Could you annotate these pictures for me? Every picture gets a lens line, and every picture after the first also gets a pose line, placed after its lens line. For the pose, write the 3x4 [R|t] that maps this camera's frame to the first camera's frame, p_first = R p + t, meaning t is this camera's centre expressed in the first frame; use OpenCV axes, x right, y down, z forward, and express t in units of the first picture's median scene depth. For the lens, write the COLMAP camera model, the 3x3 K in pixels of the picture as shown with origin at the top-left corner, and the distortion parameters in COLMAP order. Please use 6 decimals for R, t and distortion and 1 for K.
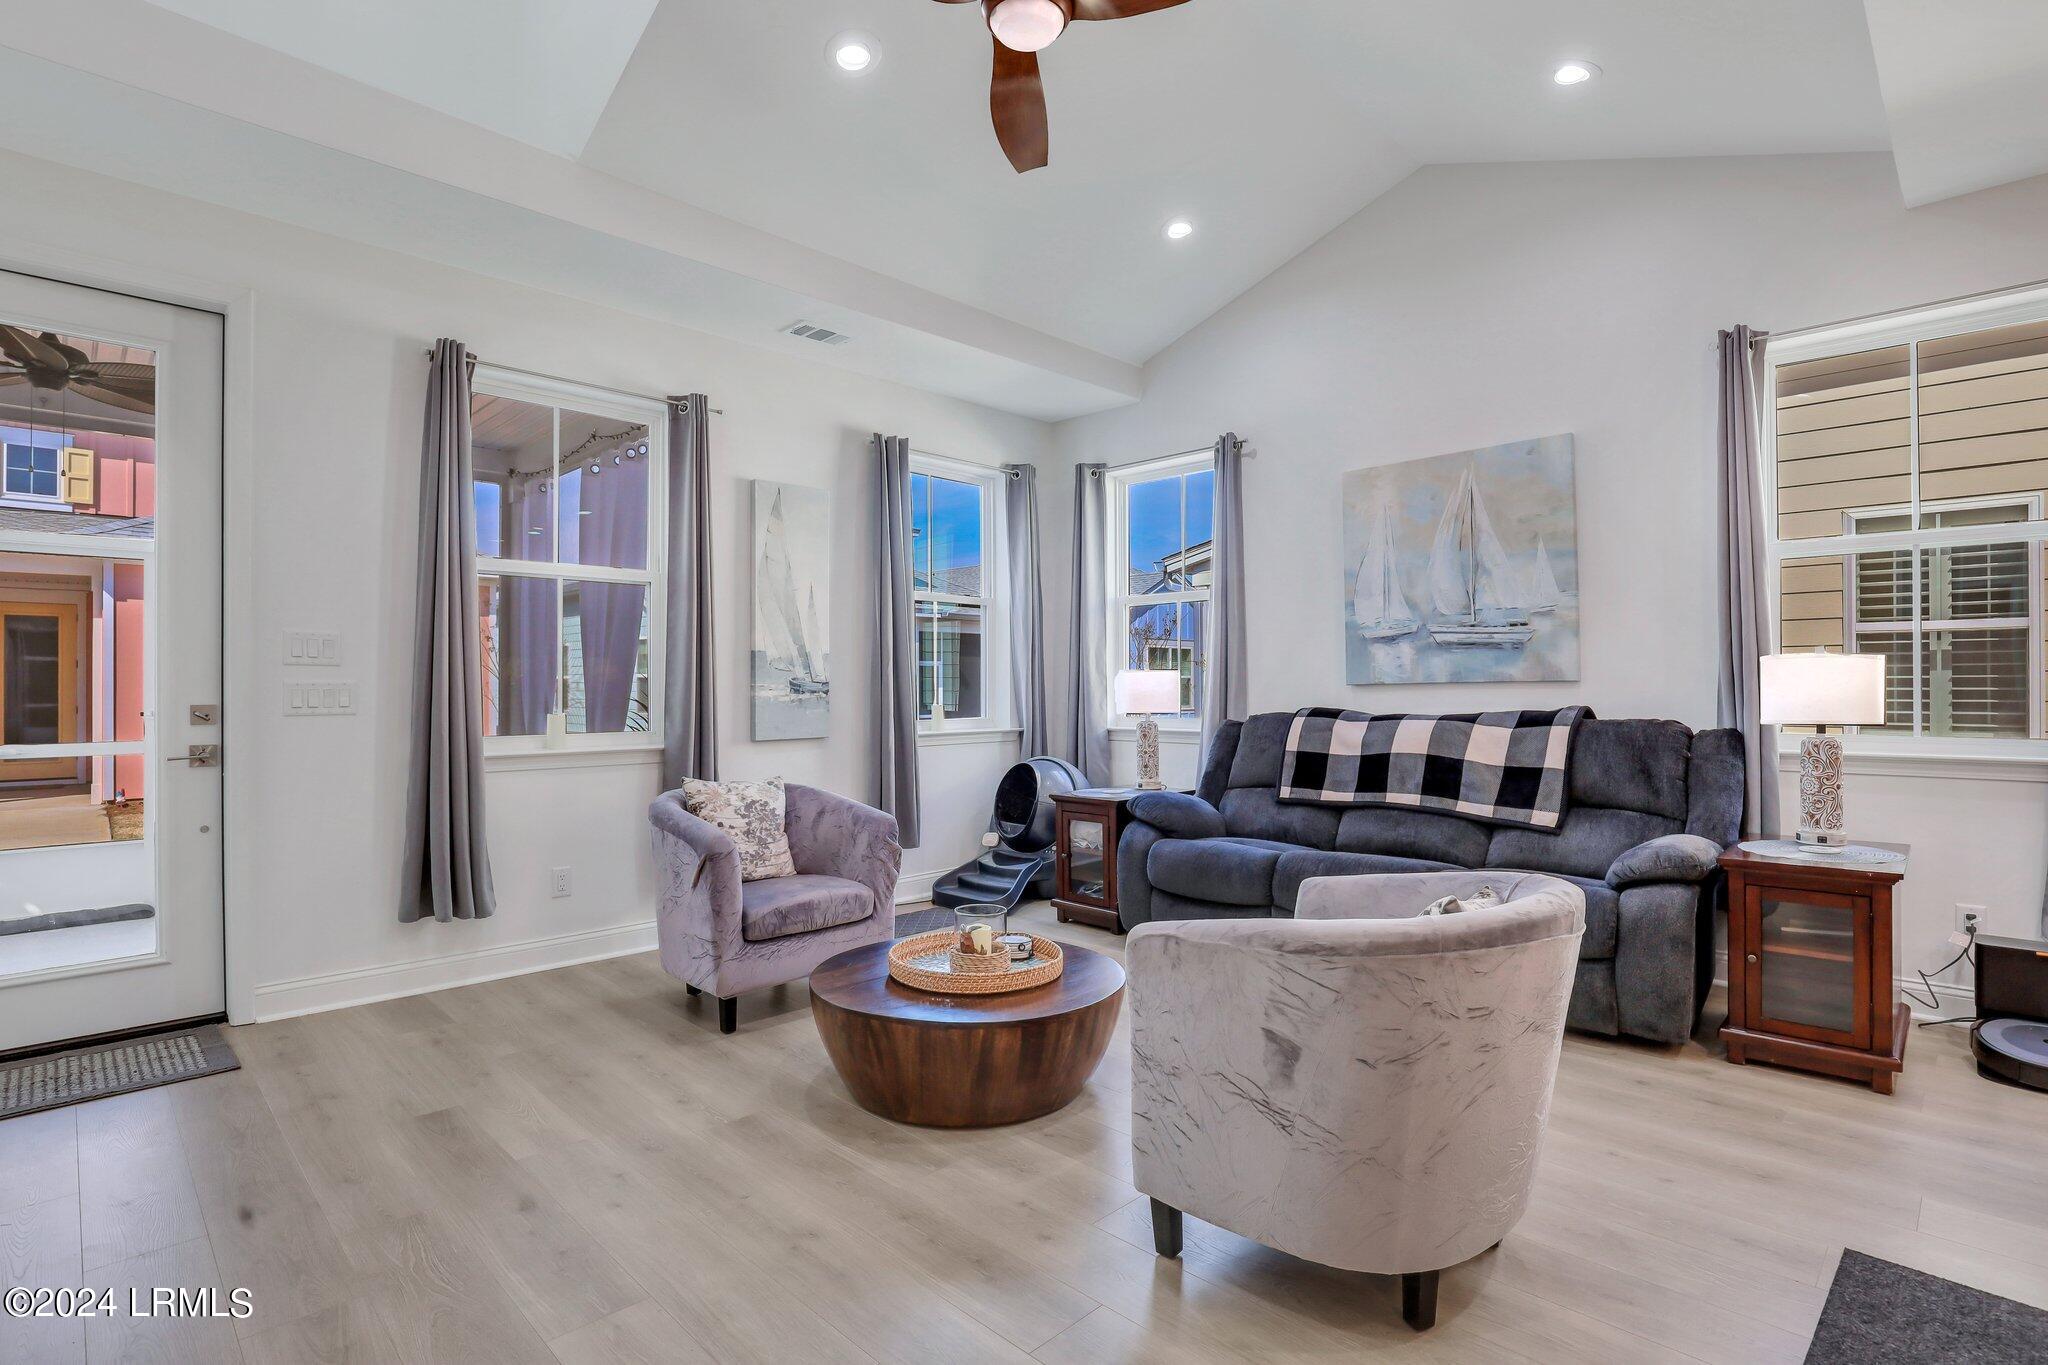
lens RADIAL K [[962.6, 0, 1009.2], [0, 962.6, 689.7], [0, 0, 1]] dist [-0.039435, 0.007750]
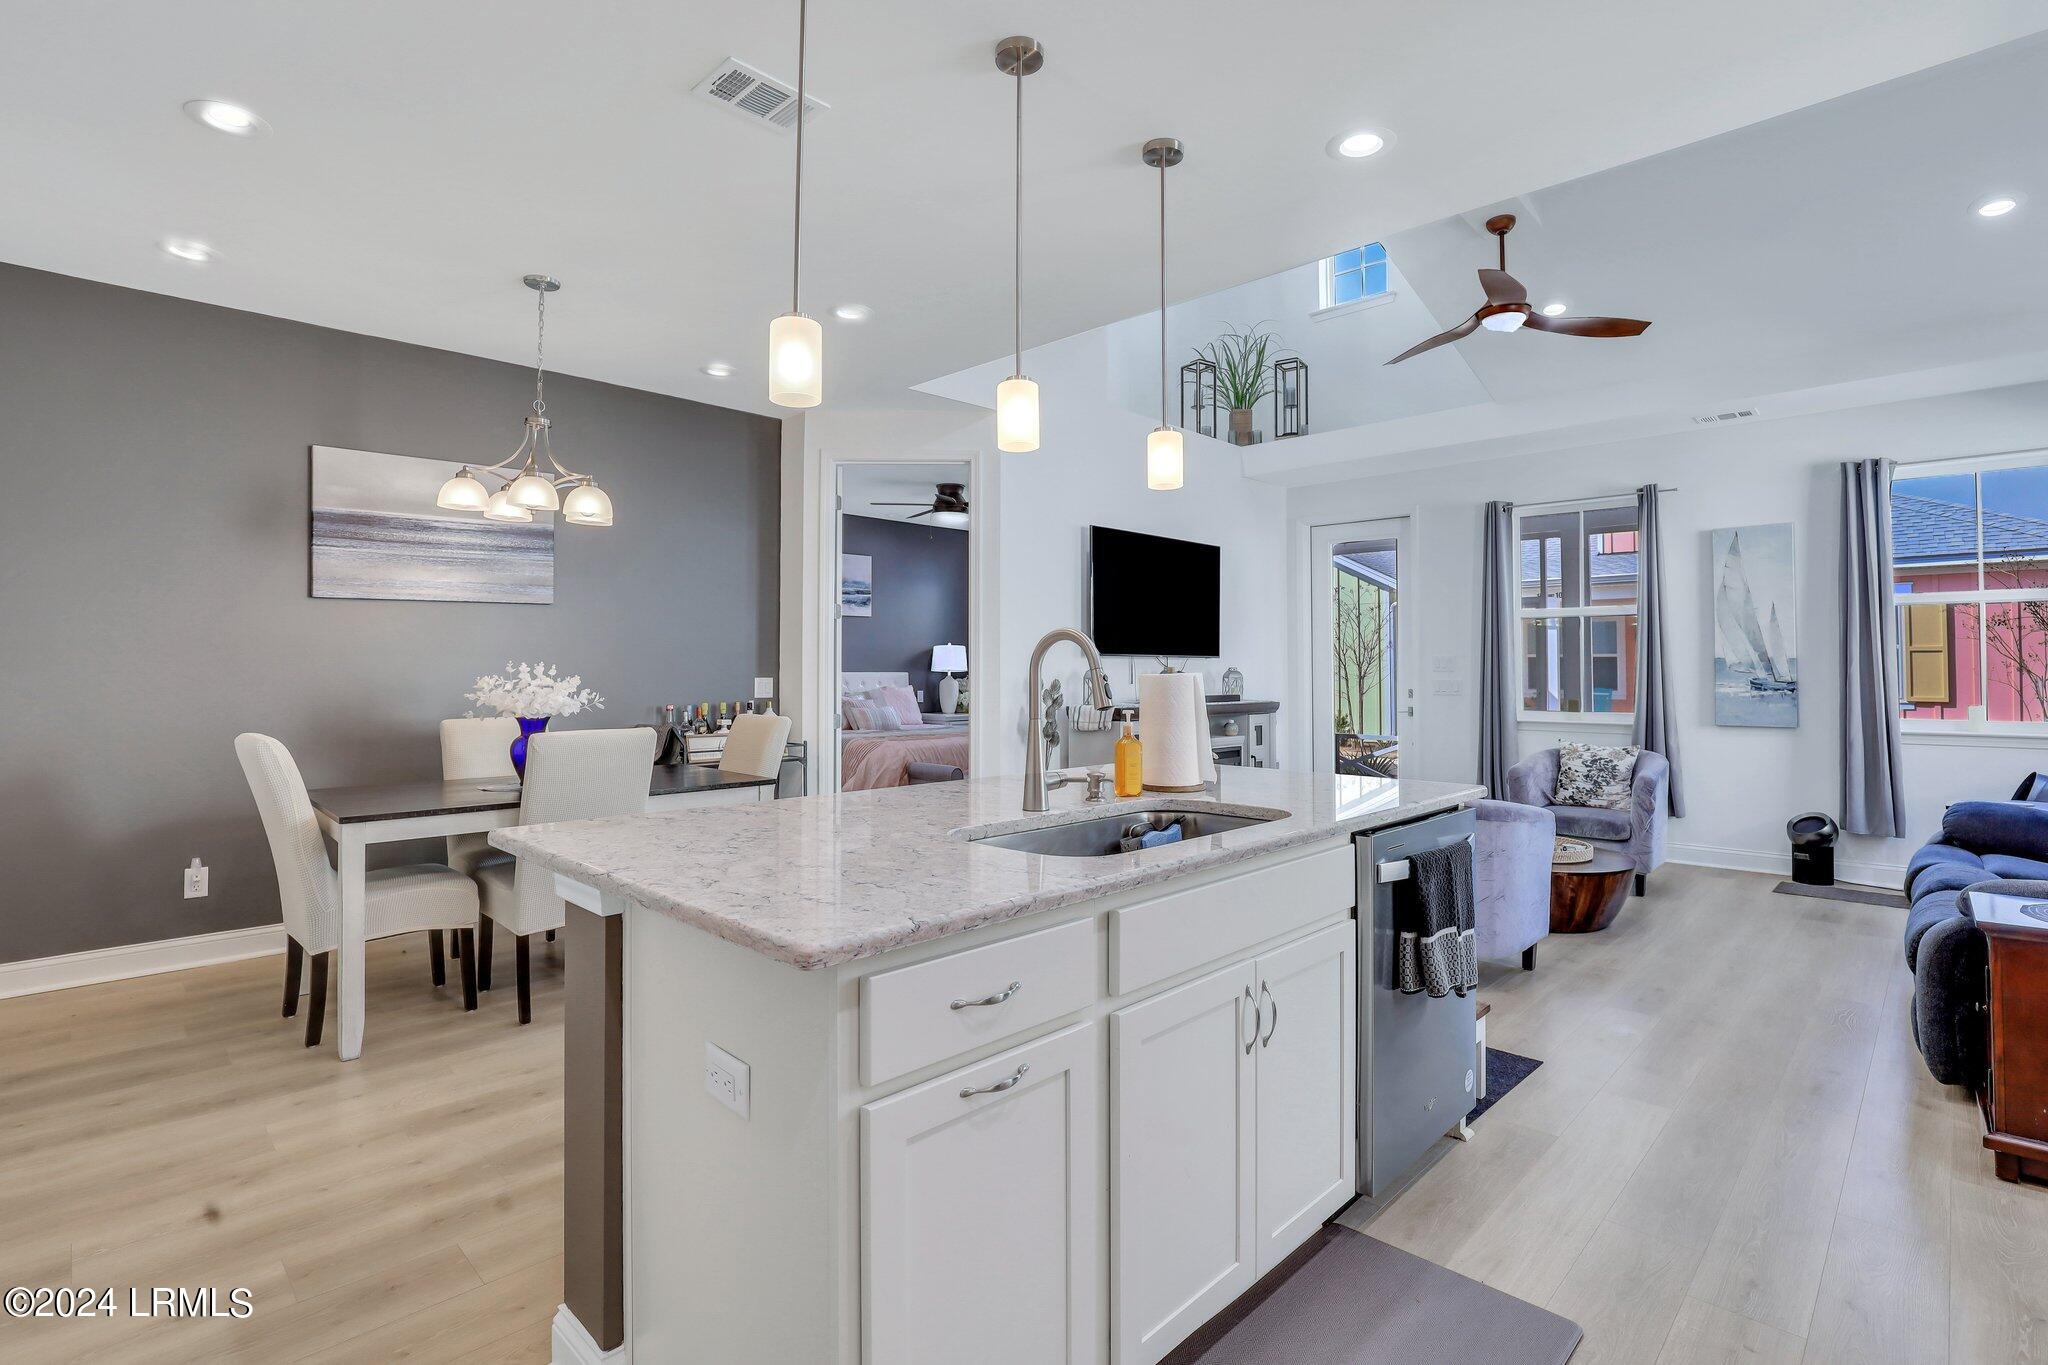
lens RADIAL K [[962.6, 0, 1036.6], [0, 962.6, 635.5], [0, 0, 1]] dist [-0.039435, 0.007750]
pose [[0.015025, -0.031657, -0.999386, 1.061919], [-0.004749, 0.999485, -0.031731, -0.026128], [0.999876, 0.005223, 0.014866, 0.039807]]
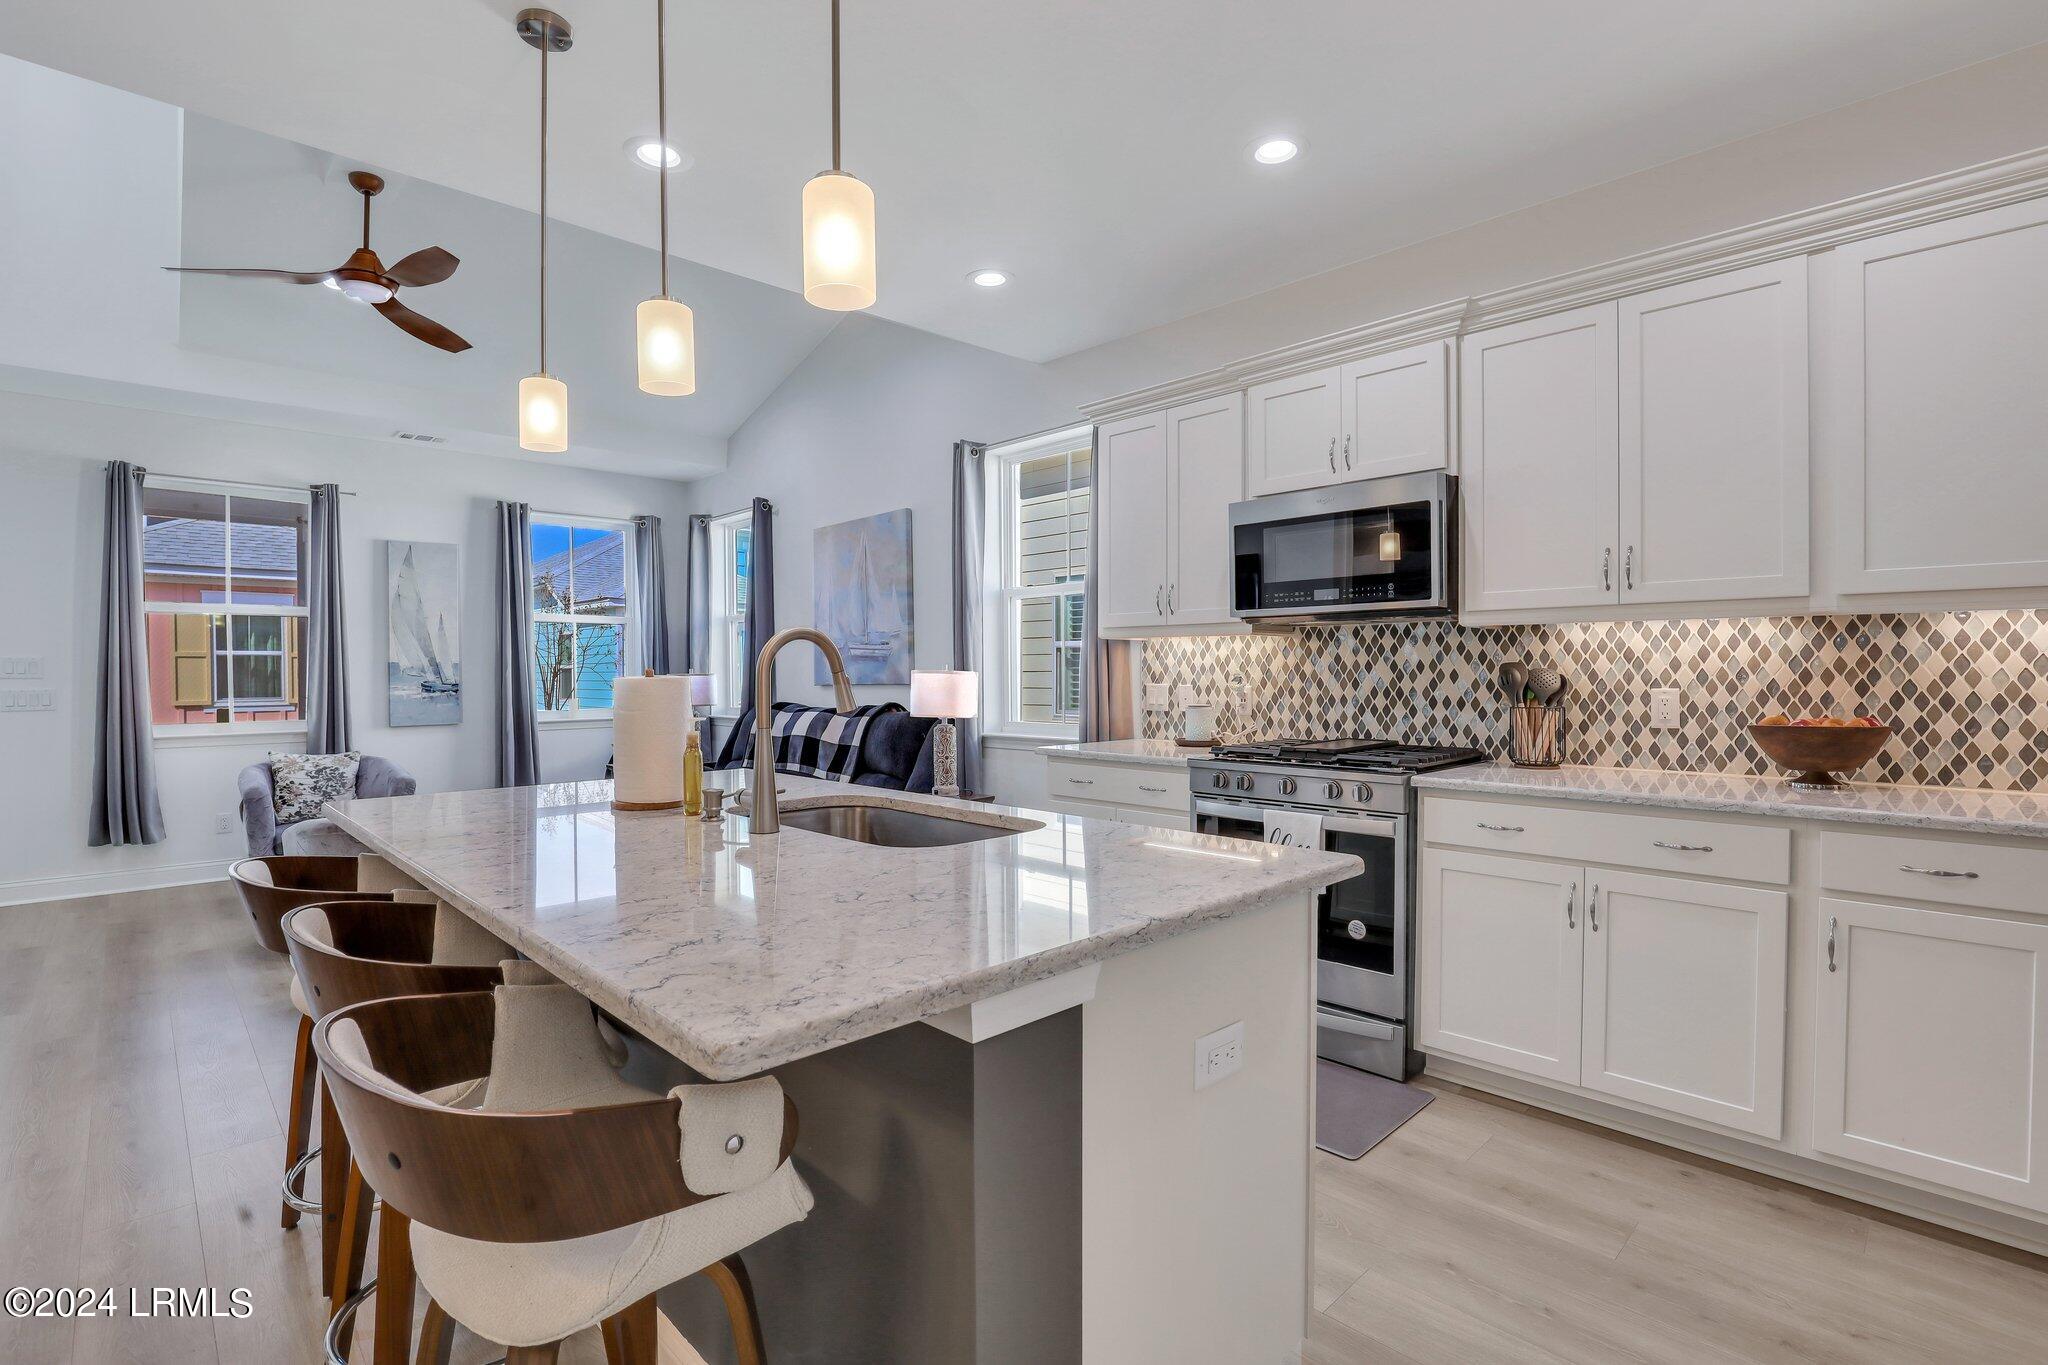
lens RADIAL K [[962.6, 0, 1026.0], [0, 962.6, 680.4], [0, 0, 1]] dist [-0.039435, 0.007750]
pose [[0.999954, -0.002725, -0.009151, 0.694354], [0.002795, 0.999967, 0.007602, -0.023131], [0.009130, -0.007628, 0.999929, -0.381359]]
